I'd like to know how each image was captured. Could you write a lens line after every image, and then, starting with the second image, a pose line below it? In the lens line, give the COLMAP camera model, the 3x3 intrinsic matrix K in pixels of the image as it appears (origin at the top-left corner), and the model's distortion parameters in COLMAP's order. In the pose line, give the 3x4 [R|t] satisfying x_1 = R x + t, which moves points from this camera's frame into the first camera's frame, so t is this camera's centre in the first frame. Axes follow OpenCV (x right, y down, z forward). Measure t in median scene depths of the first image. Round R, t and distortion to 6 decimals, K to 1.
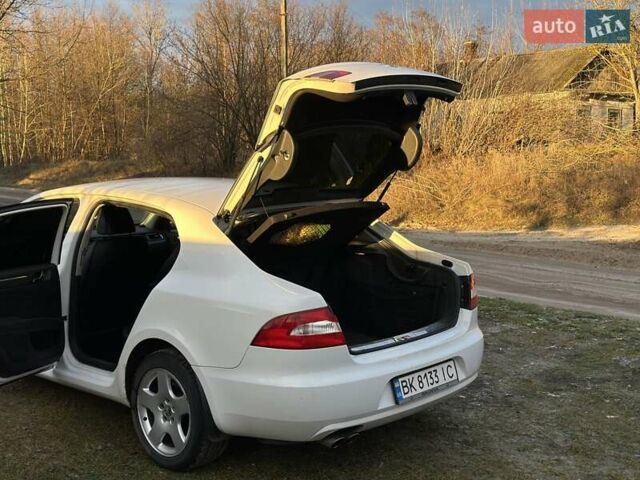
lens RADIAL K [[870.9, 0, 321.6], [0, 870.9, 235.4], [0, 0, 1]] dist [0.114181, 0.000000]
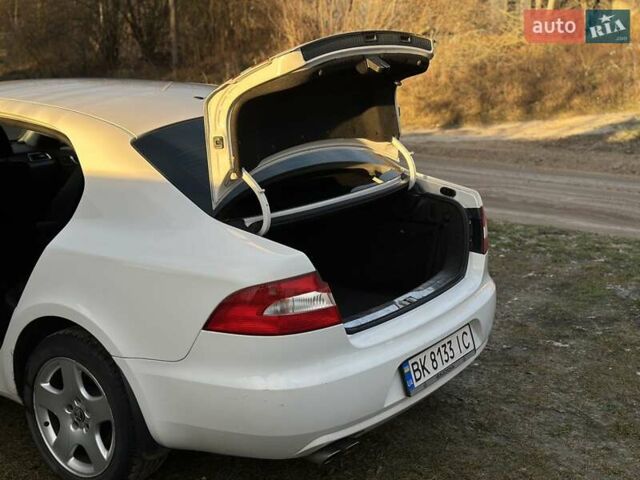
lens RADIAL K [[870.9, 0, 318.7], [0, 870.9, 246.9], [0, 0, 1]] dist [0.114181, 0.000000]
pose [[0.992241, -0.038226, 0.118307, -0.060512], [0.022717, 0.991284, 0.129767, -0.022050], [-0.122237, -0.126073, 0.984461, 0.282819]]
